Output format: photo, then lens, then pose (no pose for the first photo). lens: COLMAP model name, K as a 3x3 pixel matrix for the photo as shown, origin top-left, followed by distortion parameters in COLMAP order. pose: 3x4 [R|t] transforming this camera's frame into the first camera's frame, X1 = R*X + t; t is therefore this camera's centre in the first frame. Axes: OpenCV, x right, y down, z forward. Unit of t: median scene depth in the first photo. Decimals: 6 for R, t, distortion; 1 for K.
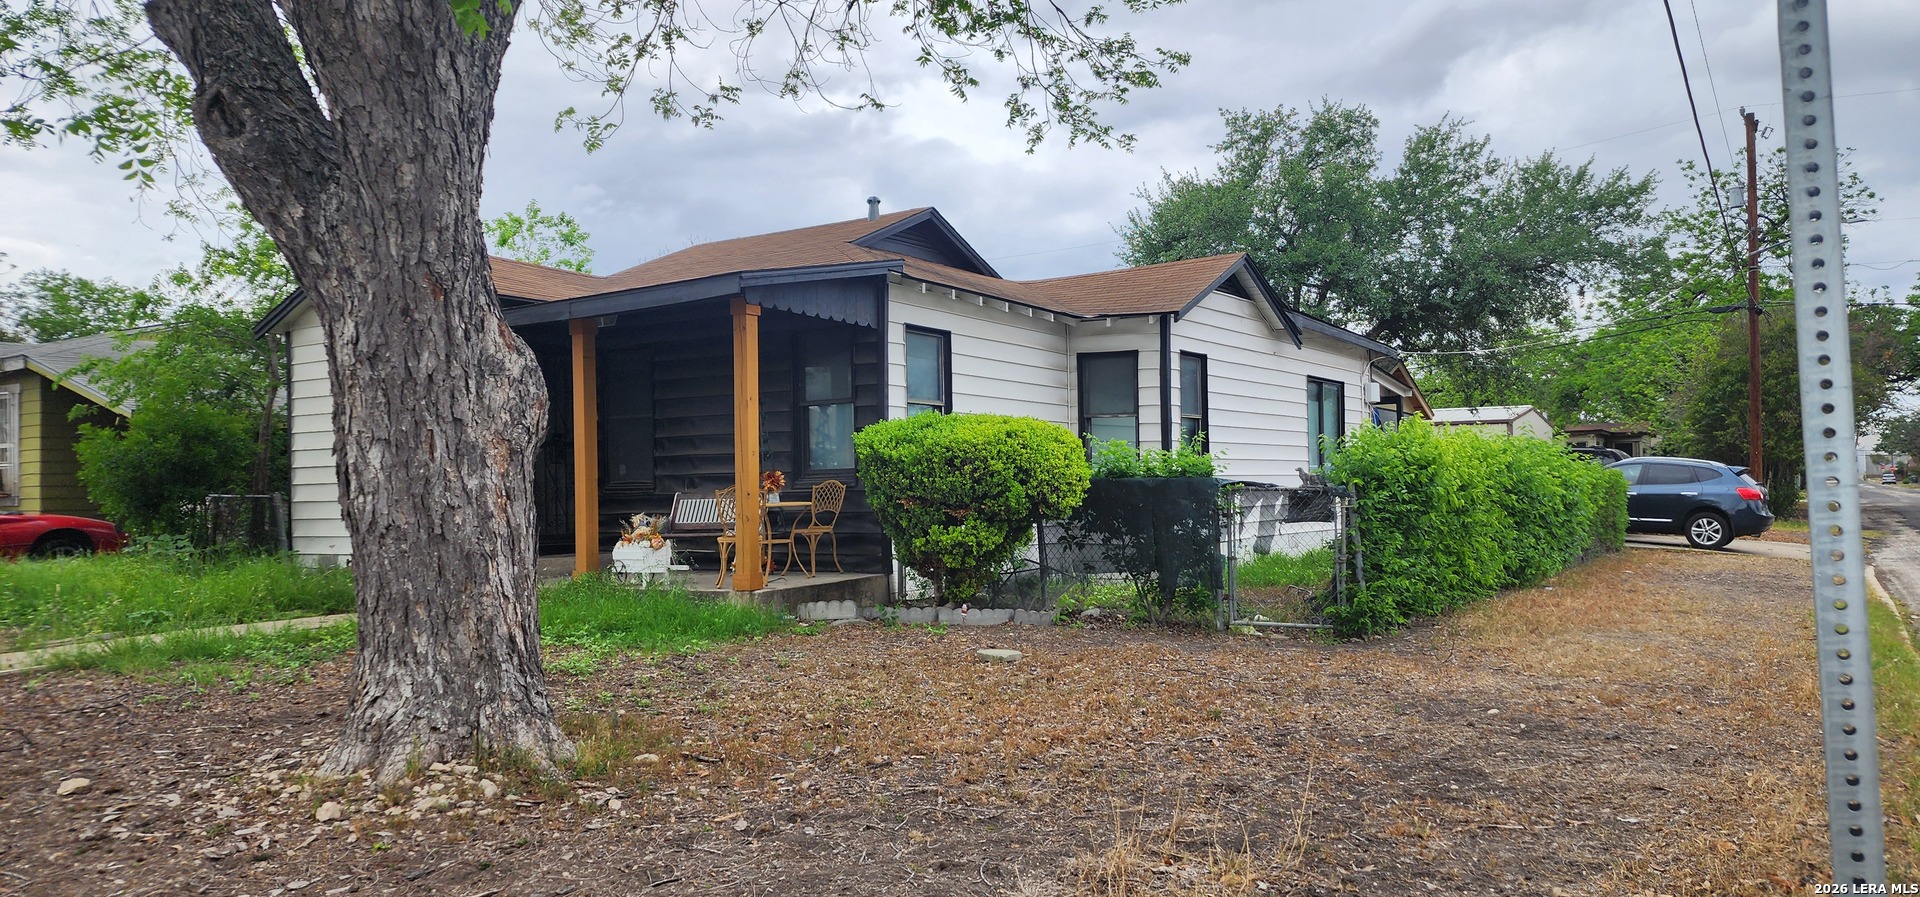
lens RADIAL K [[1343.7, 0, 948.7], [0, 1343.7, 452.1], [0, 0, 1]] dist [0.127534, -0.101847]
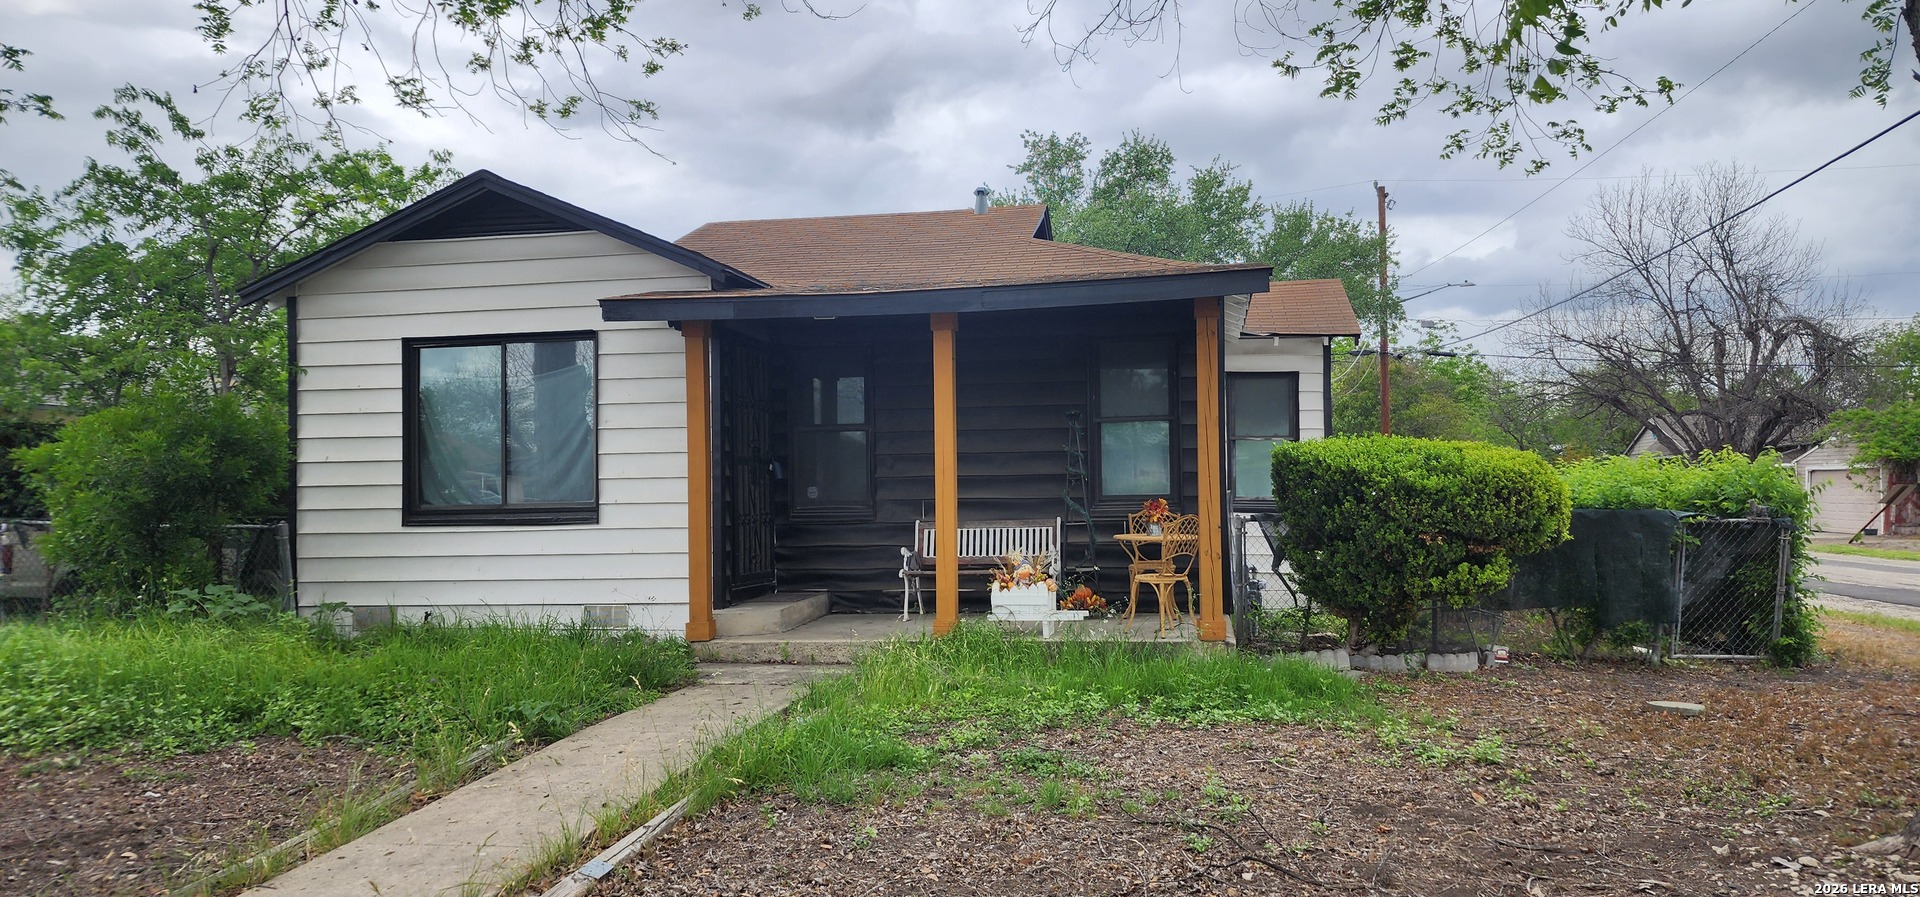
lens RADIAL K [[1343.7, 0, 948.7], [0, 1343.7, 452.1], [0, 0, 1]] dist [0.127534, -0.101847]
pose [[0.908911, 0.016278, 0.416672, -0.497686], [-0.013223, 0.999860, -0.010217, -0.004189], [-0.416780, 0.003777, 0.908999, 0.216579]]
